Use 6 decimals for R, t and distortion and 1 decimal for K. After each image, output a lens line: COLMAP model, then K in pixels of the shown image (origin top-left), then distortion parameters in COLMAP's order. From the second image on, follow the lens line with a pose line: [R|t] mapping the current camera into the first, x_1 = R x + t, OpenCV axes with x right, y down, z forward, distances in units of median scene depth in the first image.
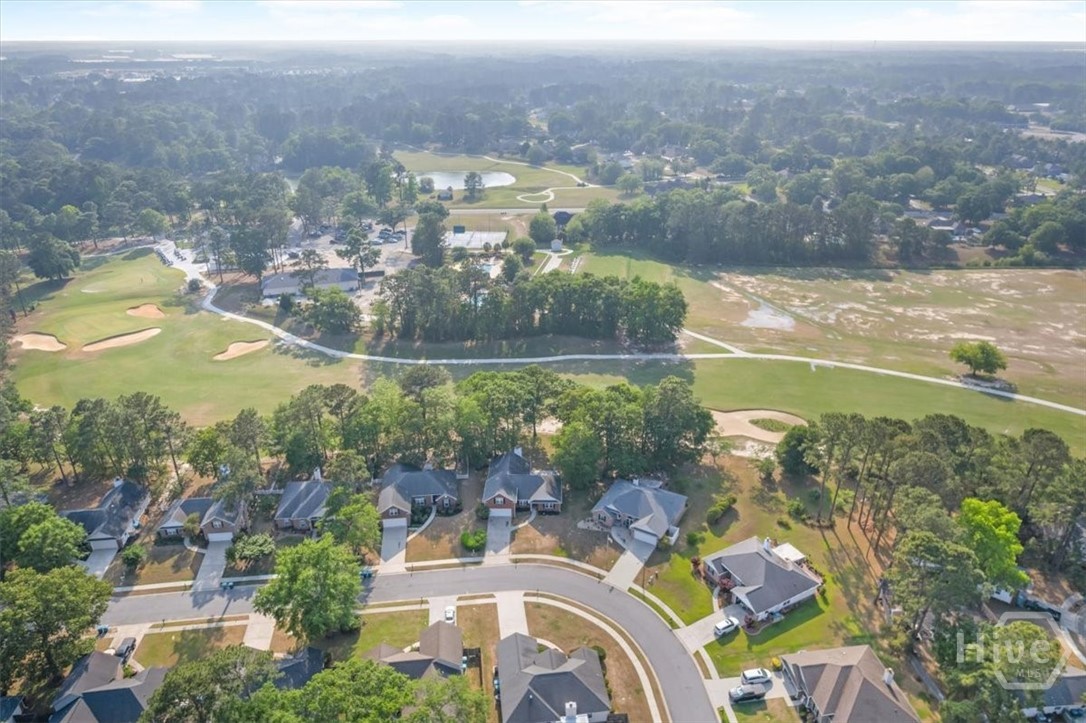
lens RADIAL K [[705.9, 0, 543.0], [0, 705.9, 361.5], [0, 0, 1]] dist [-0.072780, 0.064597]
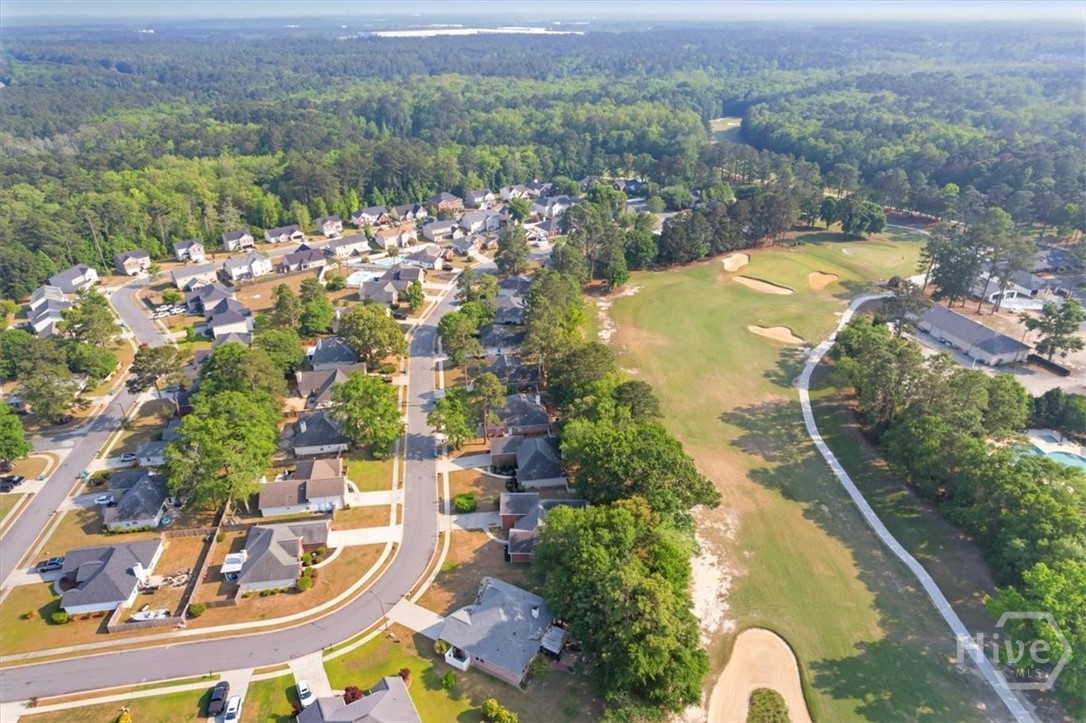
lens RADIAL K [[694.8, 0, 549.5], [0, 694.8, 364.0], [0, 0, 1]] dist [-0.071126, 0.063663]
pose [[0.024076, 0.462224, -0.886436, 0.759220], [-0.424216, 0.807628, 0.409608, -0.412213], [0.905241, 0.366178, 0.215527, 0.828531]]
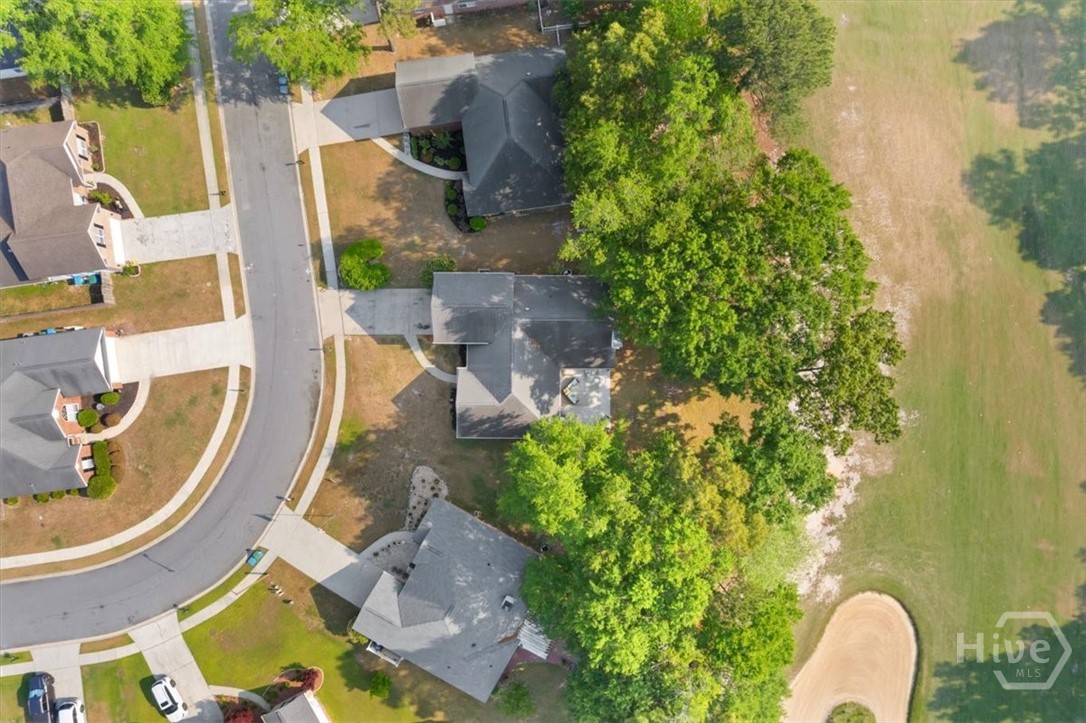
lens RADIAL K [[694.8, 0, 549.5], [0, 694.8, 364.0], [0, 0, 1]] dist [-0.071126, 0.063663]
pose [[0.010163, 0.999926, -0.006716, -0.021654], [-0.425401, 0.010402, 0.904945, -0.271007], [0.904948, -0.006340, 0.425475, 0.925998]]
